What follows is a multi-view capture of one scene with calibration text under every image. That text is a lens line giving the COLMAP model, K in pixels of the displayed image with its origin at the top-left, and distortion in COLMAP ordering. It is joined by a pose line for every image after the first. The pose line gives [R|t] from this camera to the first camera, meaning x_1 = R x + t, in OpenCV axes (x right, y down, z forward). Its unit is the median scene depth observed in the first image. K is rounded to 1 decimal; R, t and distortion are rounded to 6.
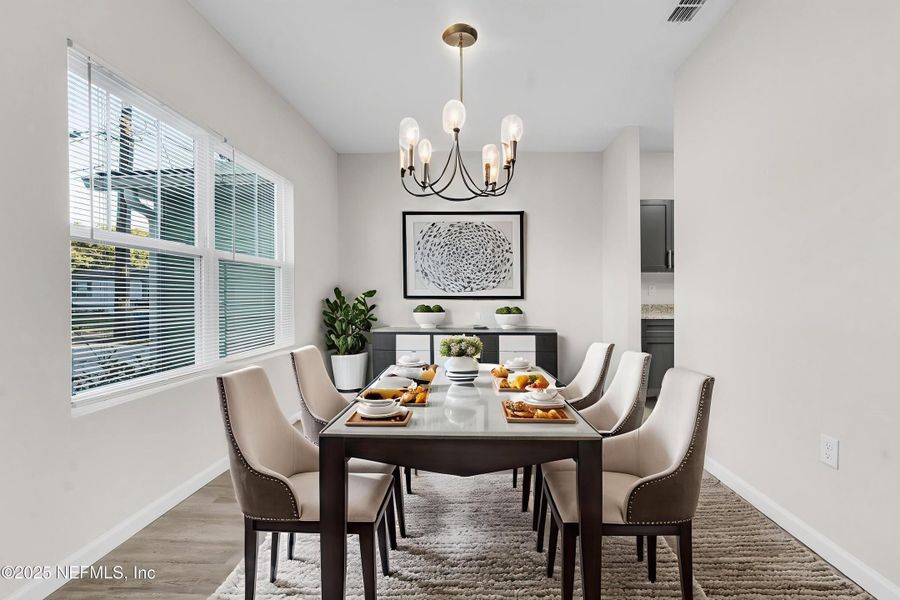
lens RADIAL K [[360.0, 0, 450.0], [0, 360.0, 300.0], [0, 0, 1]] dist [-0.001753, -0.000151]
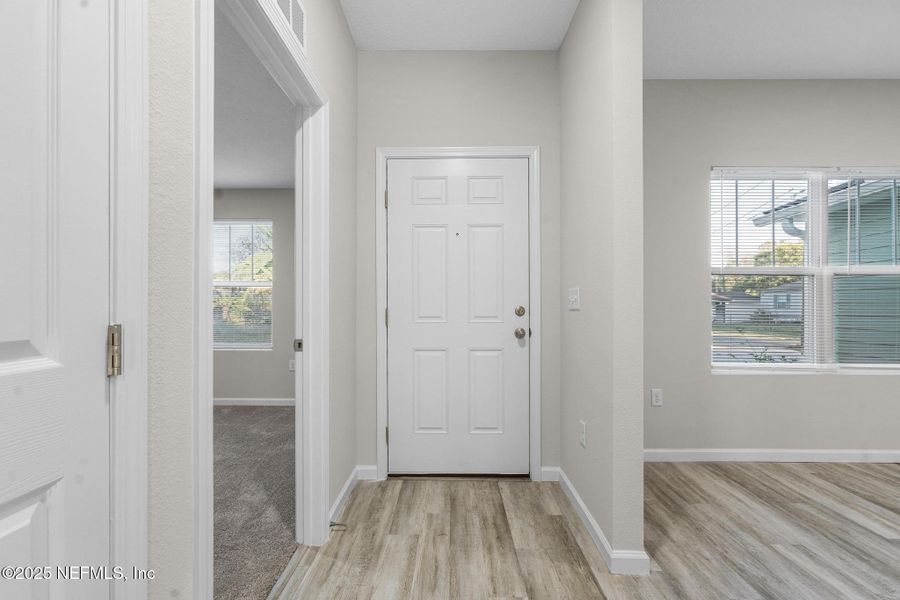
lens RADIAL K [[380.5, 0, 447.9], [0, 380.5, 305.9], [0, 0, 1]] dist [-0.002377, 0.000211]
pose [[0.022368, -0.002423, -0.999747, 0.740126], [-0.009180, 0.999954, -0.002629, -0.003617], [0.999708, 0.009237, 0.022345, -0.339886]]
